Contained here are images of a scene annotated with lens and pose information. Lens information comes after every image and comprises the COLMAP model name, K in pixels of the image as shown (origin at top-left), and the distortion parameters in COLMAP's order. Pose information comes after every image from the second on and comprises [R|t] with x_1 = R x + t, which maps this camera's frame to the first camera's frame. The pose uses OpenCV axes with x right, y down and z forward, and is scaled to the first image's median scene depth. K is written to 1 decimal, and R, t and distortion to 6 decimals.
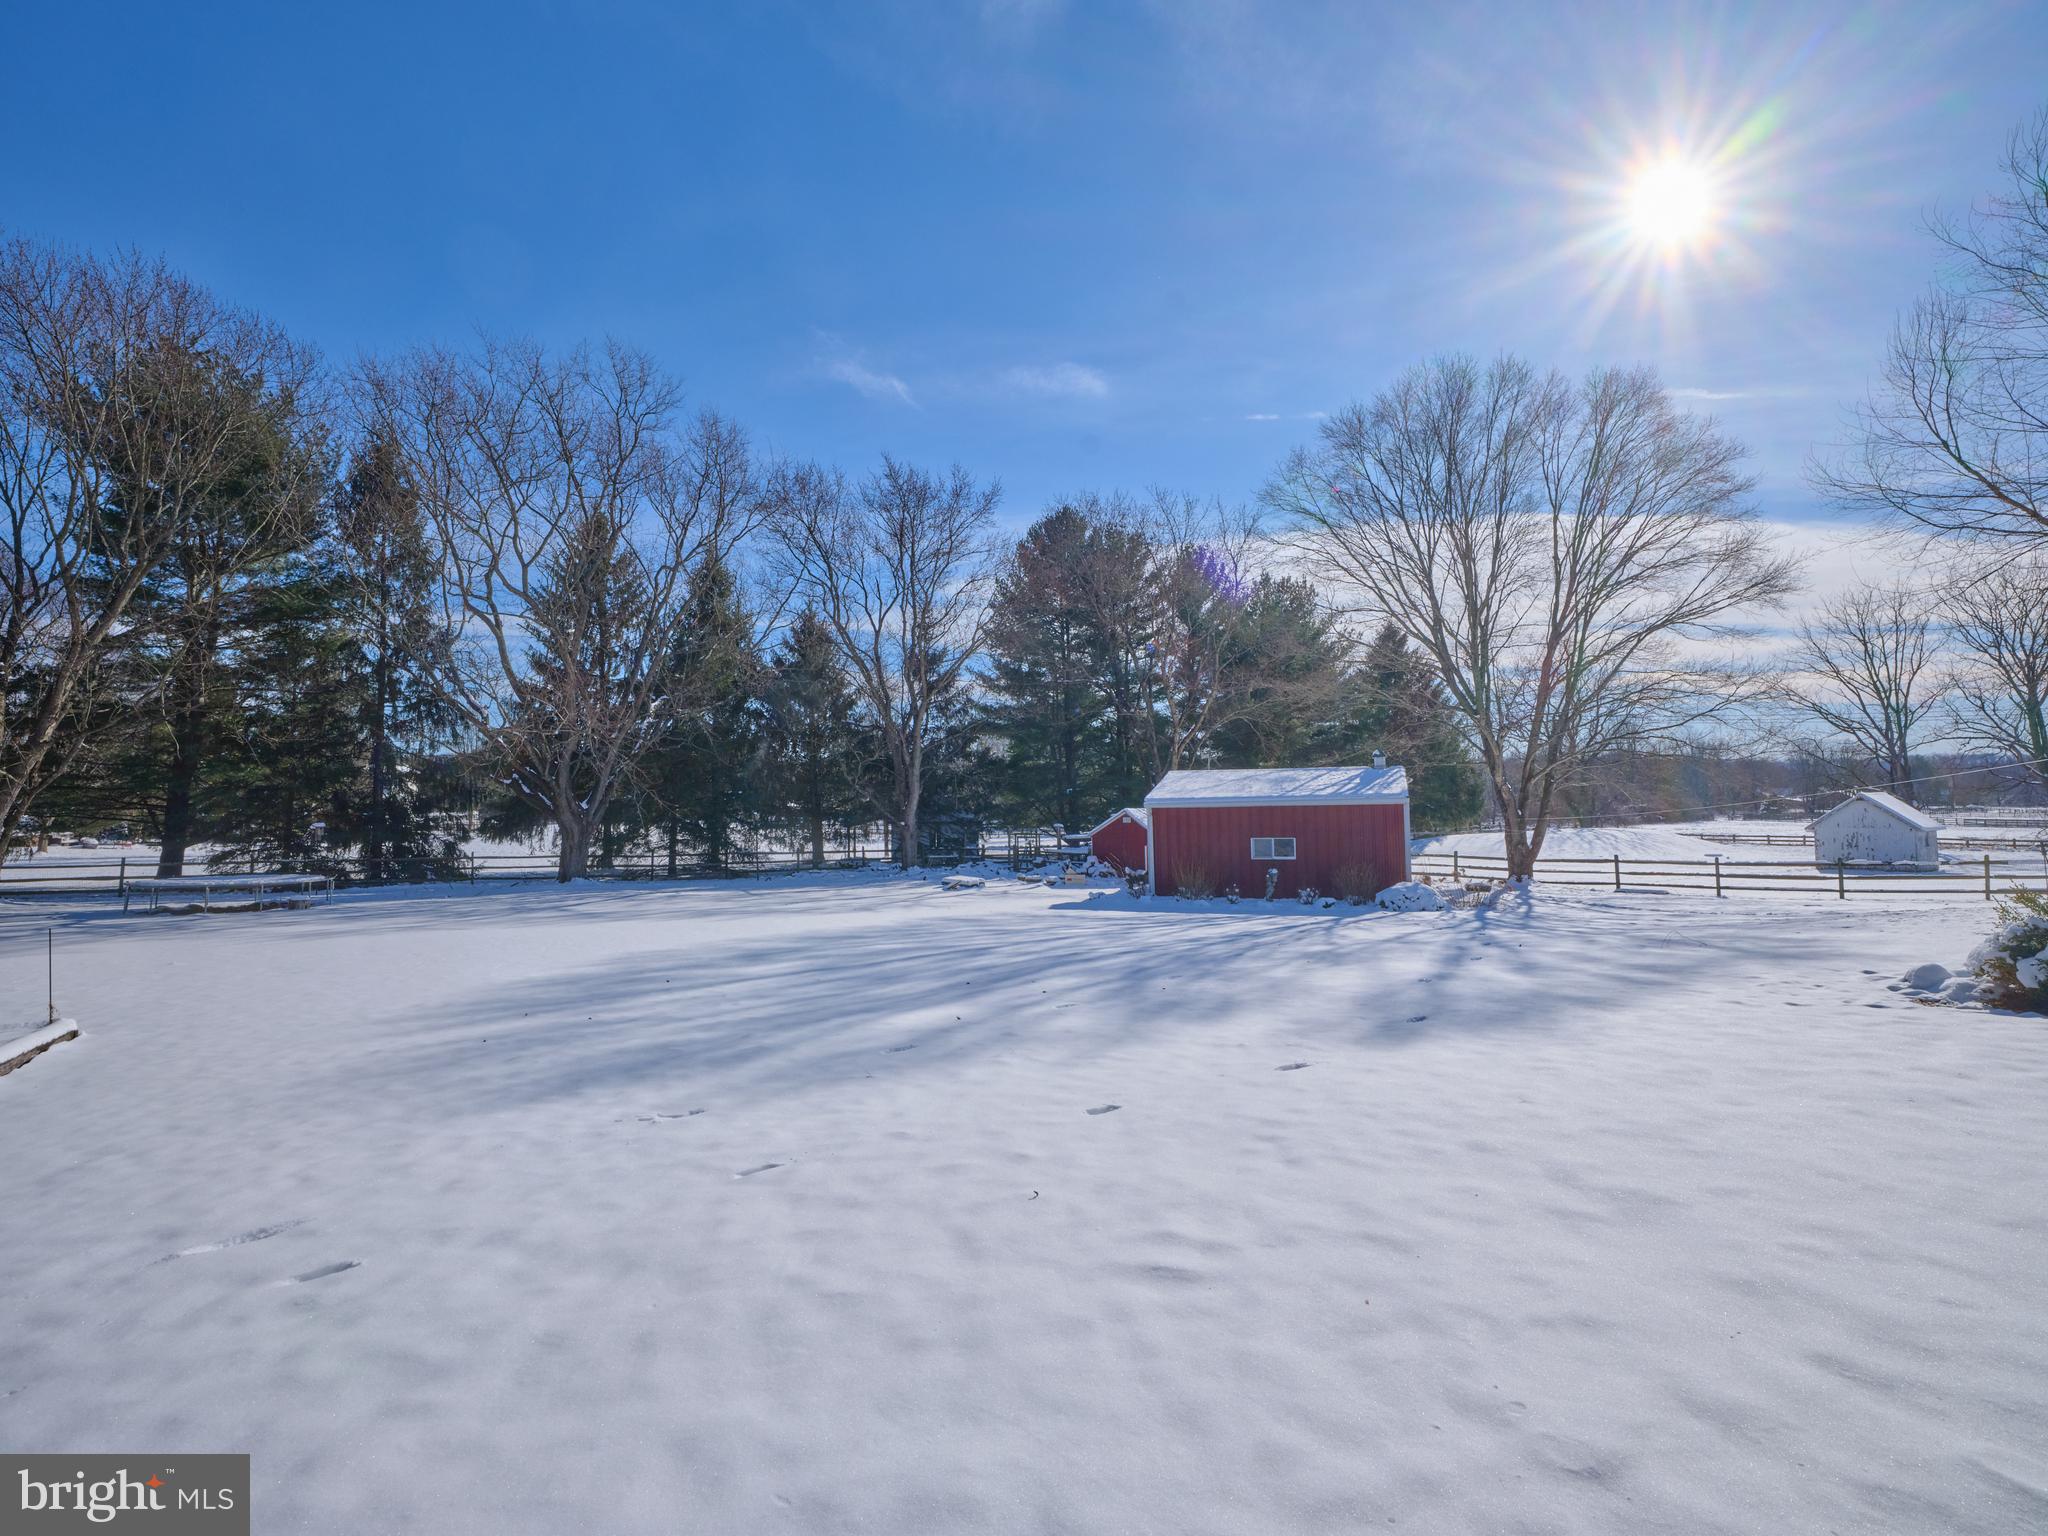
lens RADIAL K [[934.4, 0, 1024.0], [0, 934.4, 768.0], [0, 0, 1]] dist [-0.001068, -0.000981]
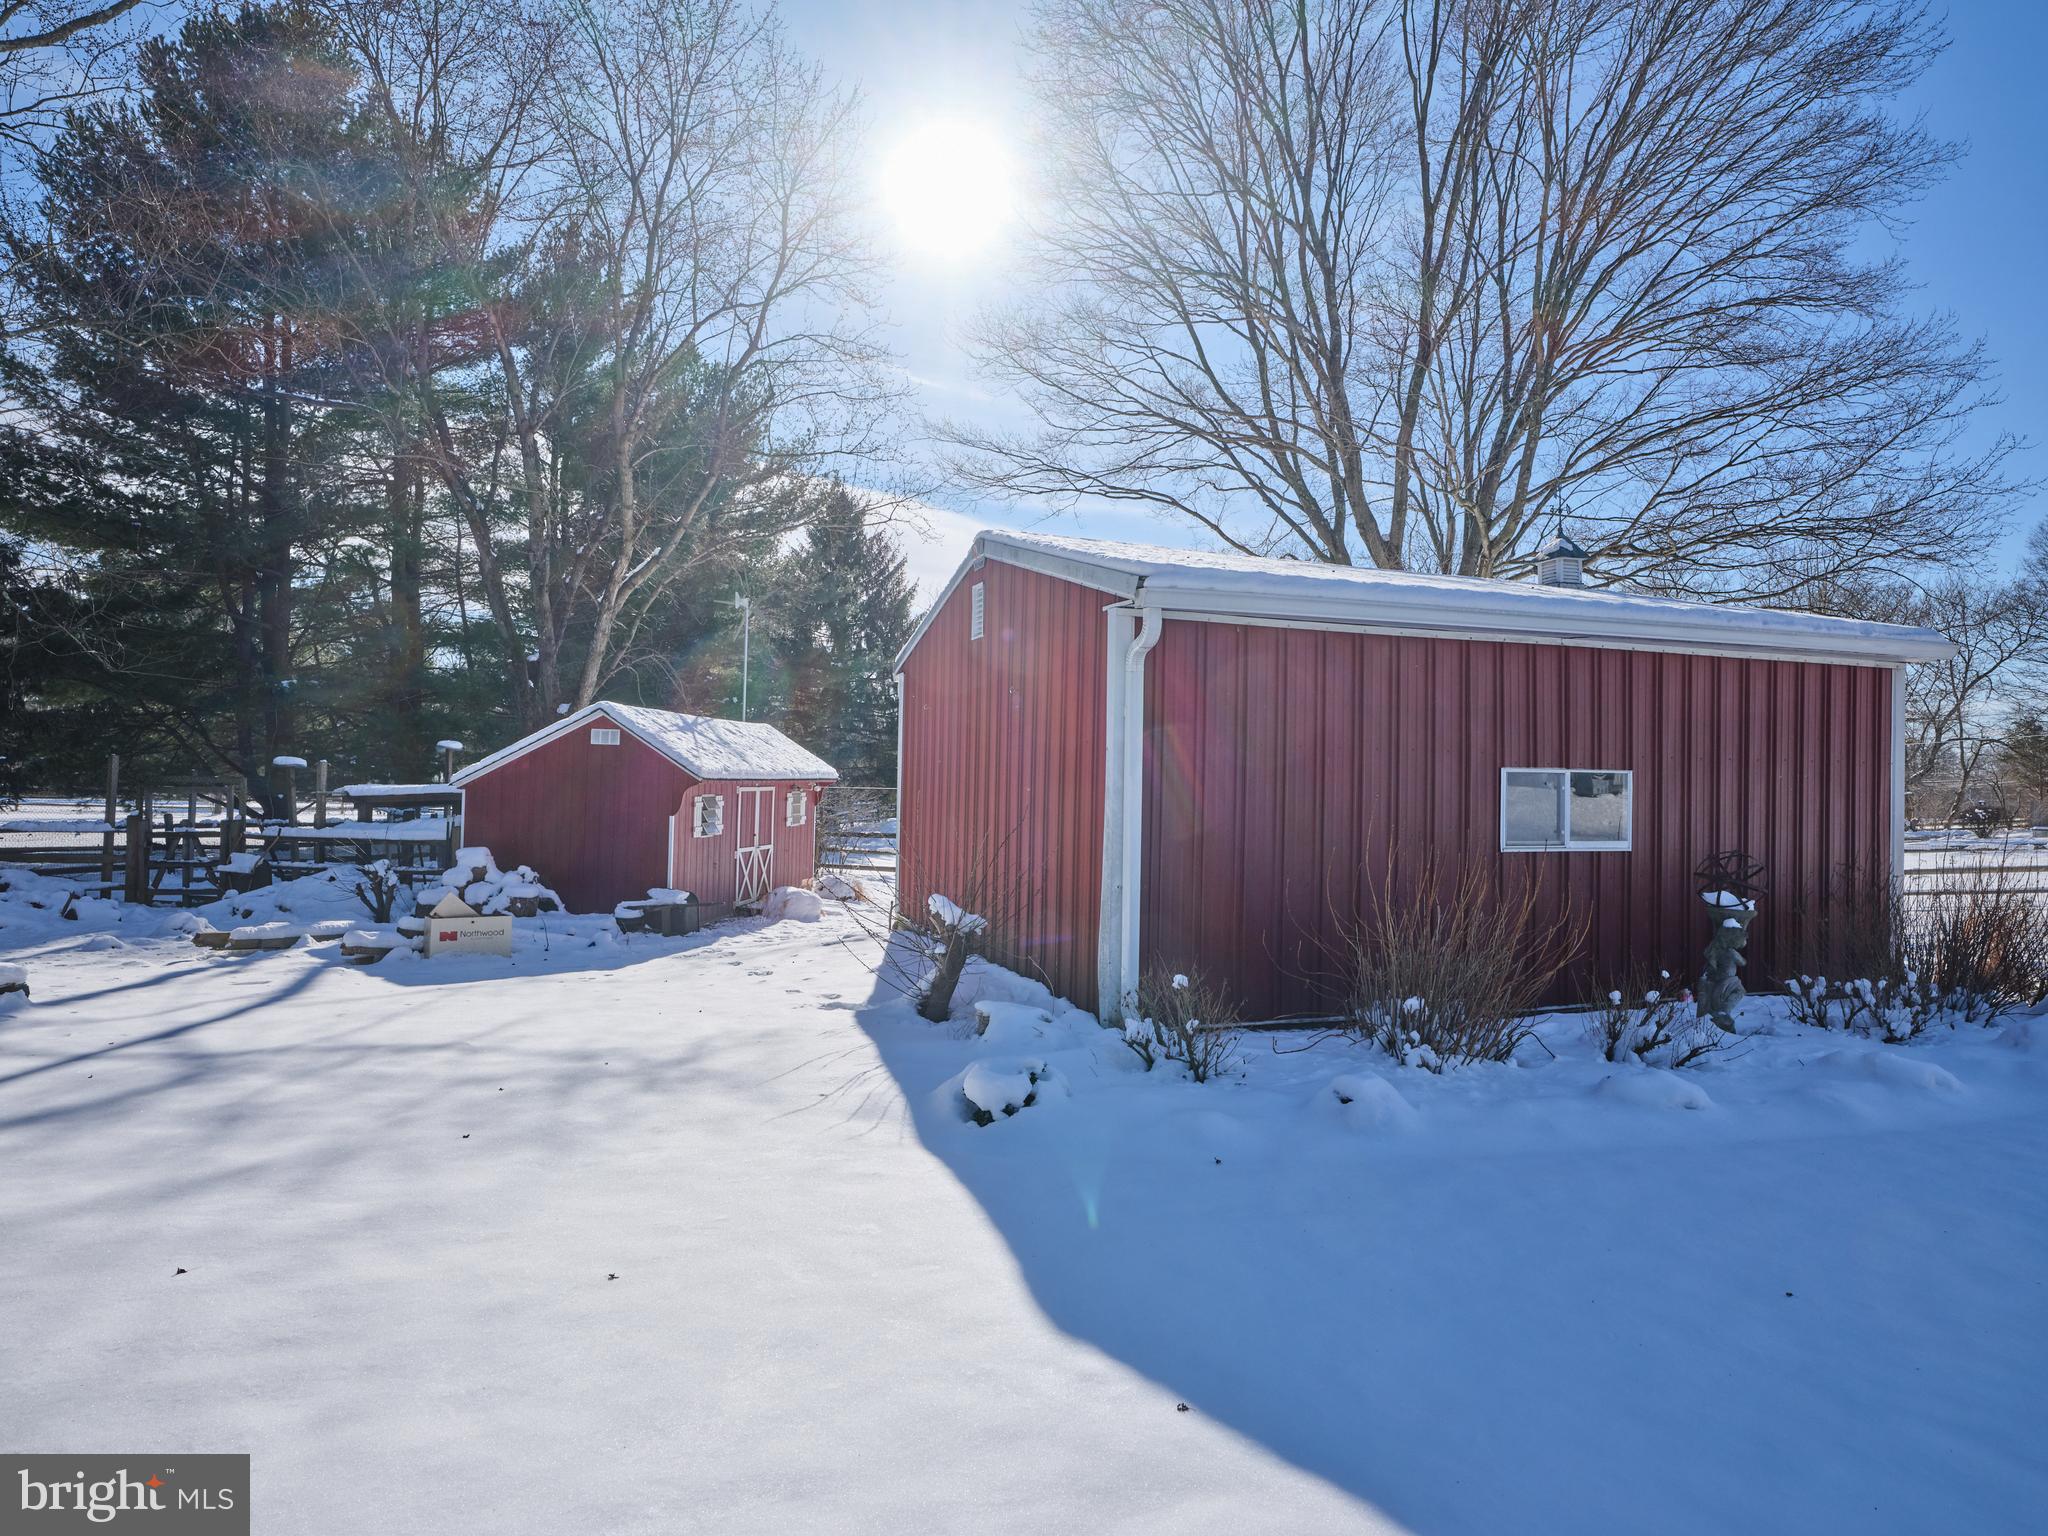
lens RADIAL K [[1033.5, 0, 1024.0], [0, 1033.5, 768.0], [0, 0, 1]] dist [0.000166, 0.000079]
pose [[0.735454, 0.037826, 0.676518, -0.023525], [-0.066208, 0.997674, 0.016193, 0.045580], [-0.674332, -0.056700, 0.736248, 0.568259]]
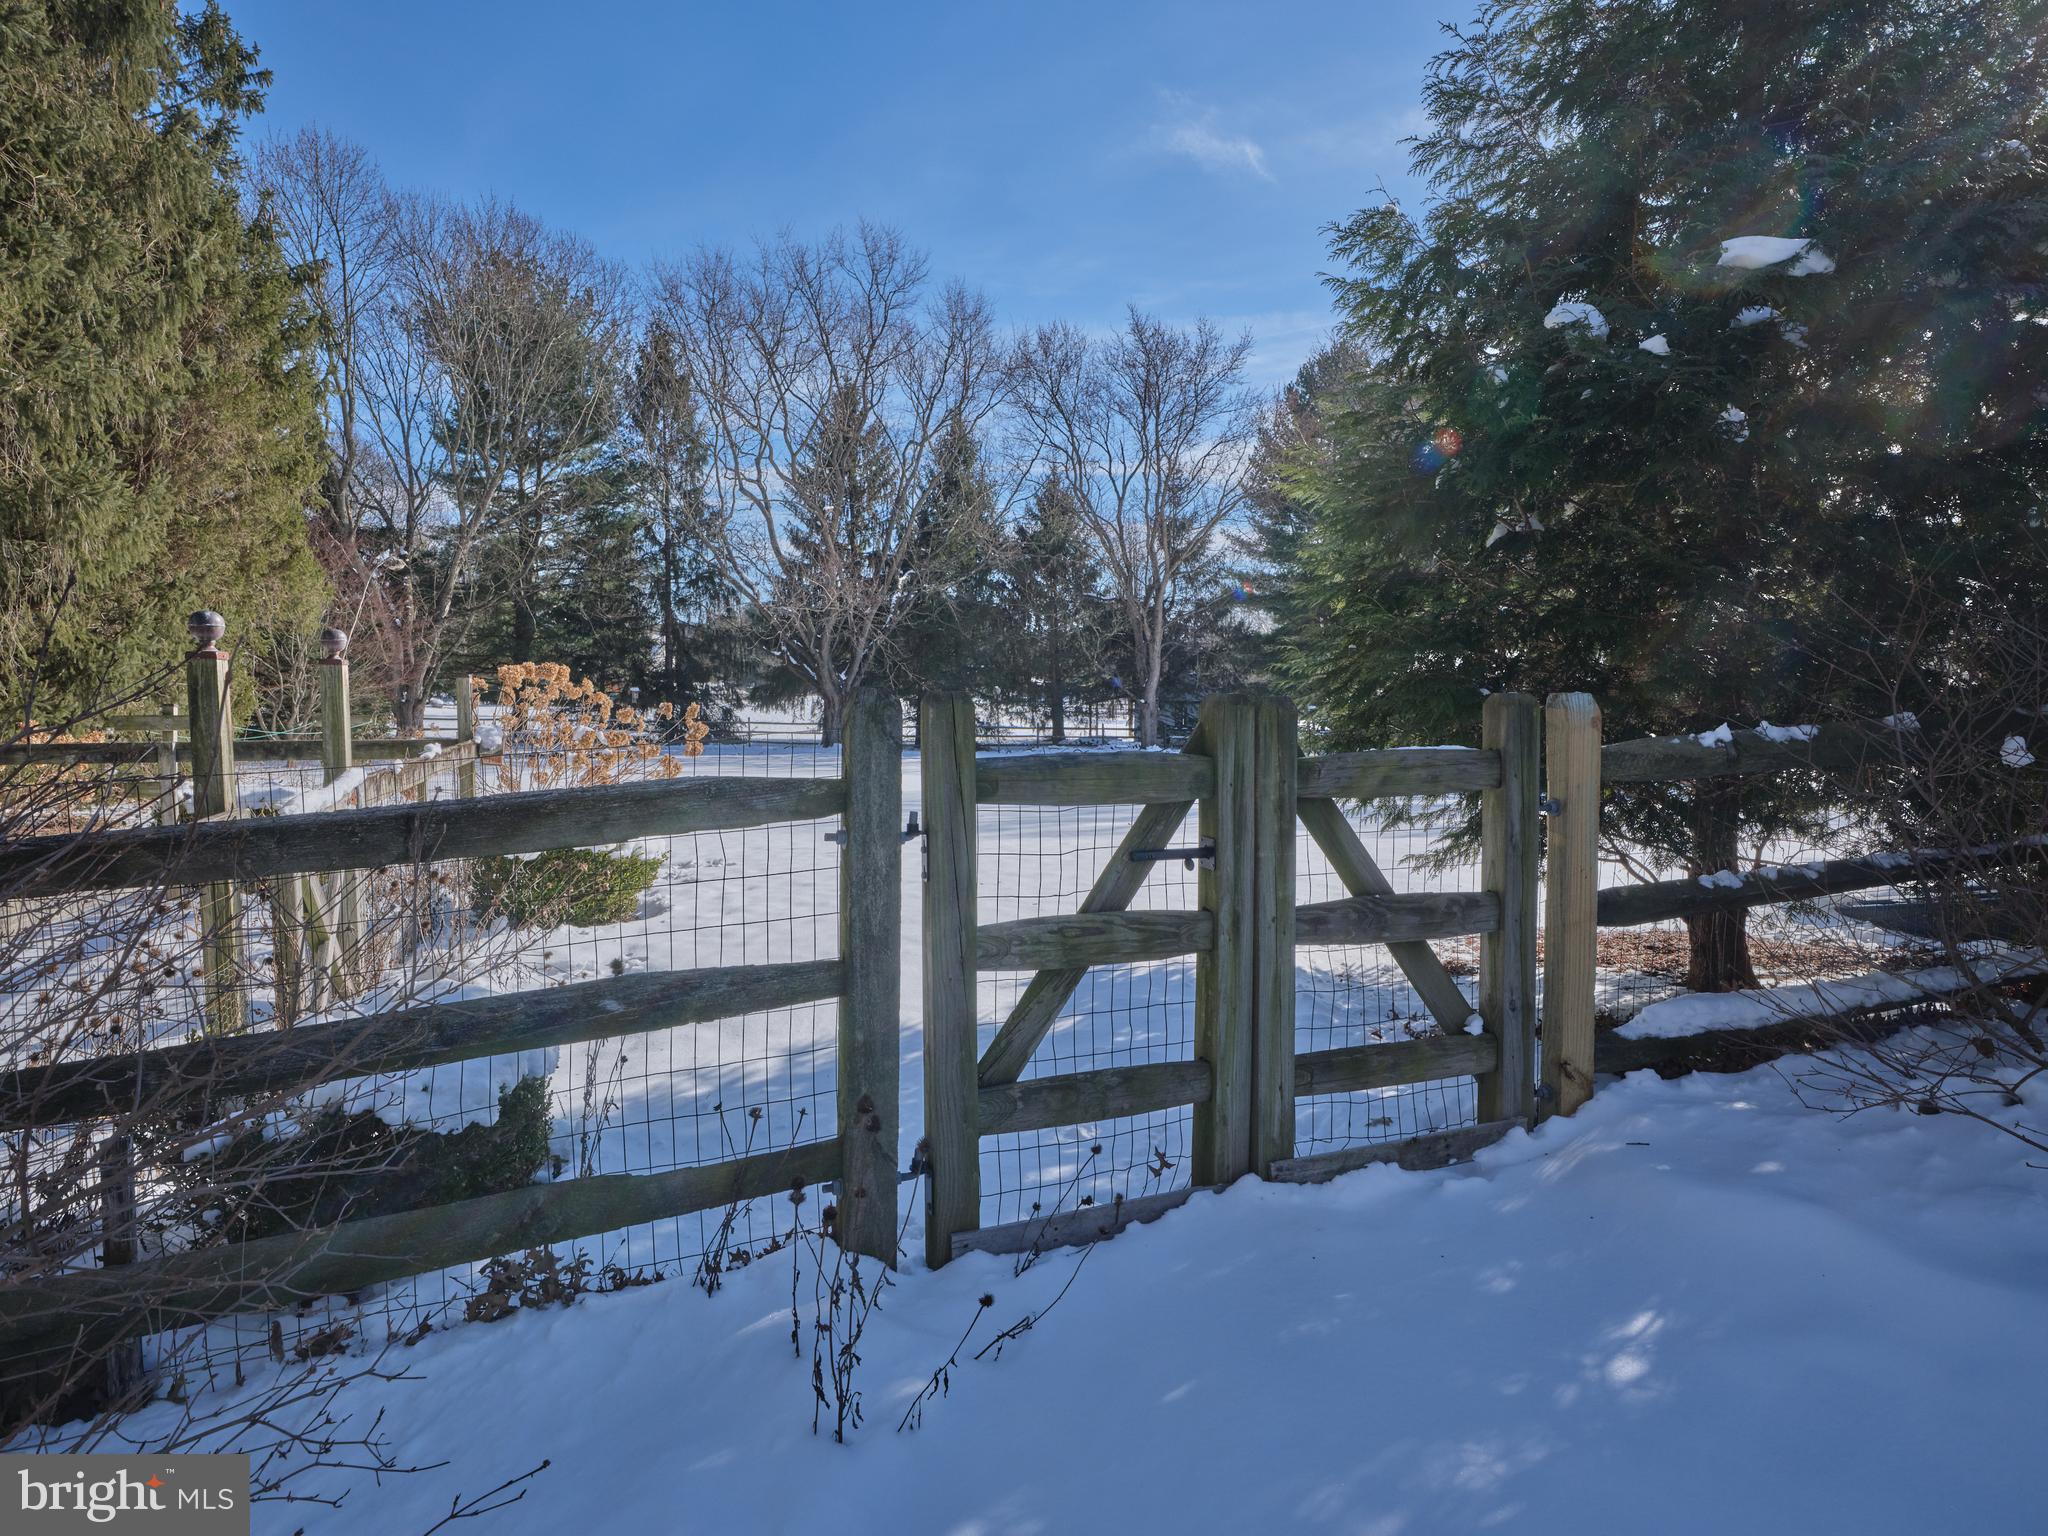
lens RADIAL K [[1122.9, 0, 1024.0], [0, 1122.9, 768.0], [0, 0, 1]] dist [0.029932, 0.000013]
pose [[0.966519, 0.037208, -0.253883, 0.052537], [-0.007890, 0.993272, 0.115532, -0.005827], [0.256474, -0.109661, 0.960310, -0.169408]]
